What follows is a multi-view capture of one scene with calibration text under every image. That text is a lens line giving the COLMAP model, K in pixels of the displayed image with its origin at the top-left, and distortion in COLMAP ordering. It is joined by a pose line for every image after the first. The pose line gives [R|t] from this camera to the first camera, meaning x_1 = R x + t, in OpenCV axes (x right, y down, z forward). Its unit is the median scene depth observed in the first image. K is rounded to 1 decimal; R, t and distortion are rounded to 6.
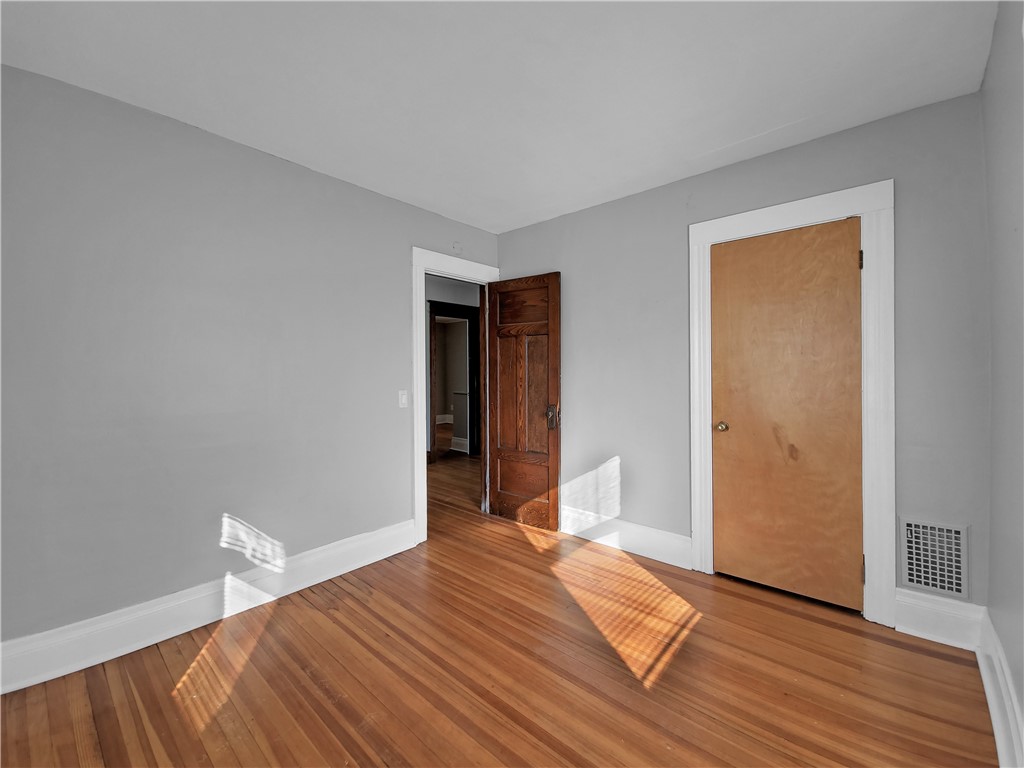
lens RADIAL K [[431.0, 0, 510.6], [0, 431.0, 368.9], [0, 0, 1]] dist [-0.000341, -0.000095]
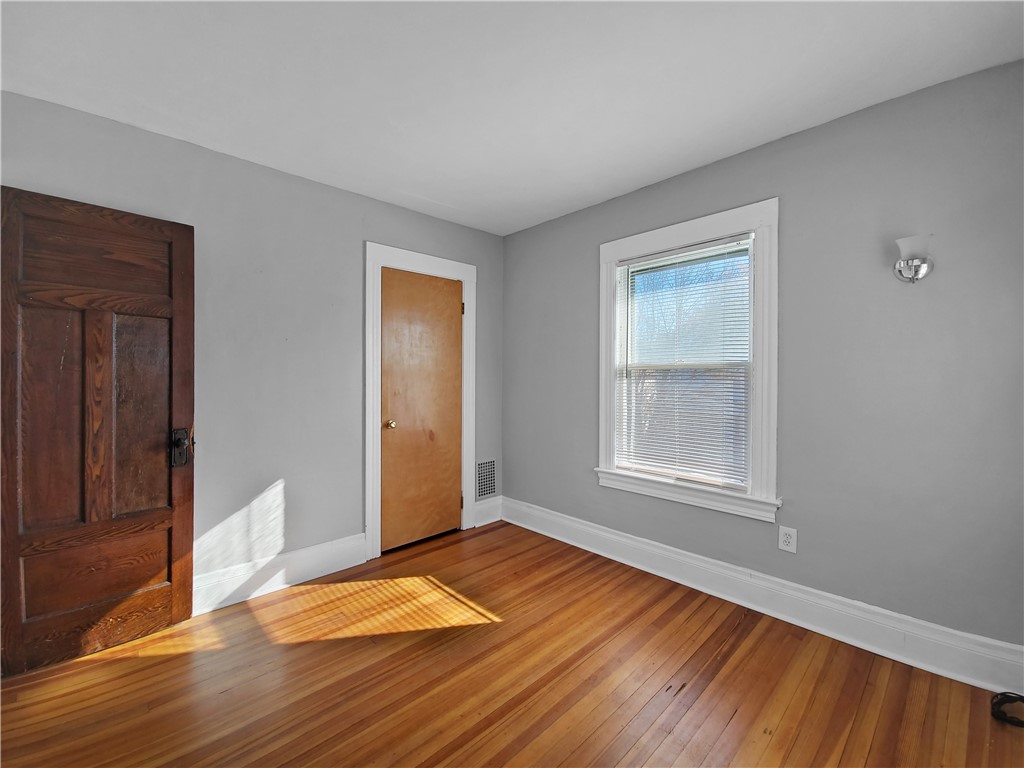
lens RADIAL K [[430.7, 0, 512.1], [0, 430.7, 378.2], [0, 0, 1]] dist [-0.000049, -0.000345]
pose [[0.070549, 0.002868, 0.997504, -0.735647], [-0.006094, 0.999978, -0.002444, 0.009217], [-0.997490, -0.005907, 0.070565, 0.659035]]
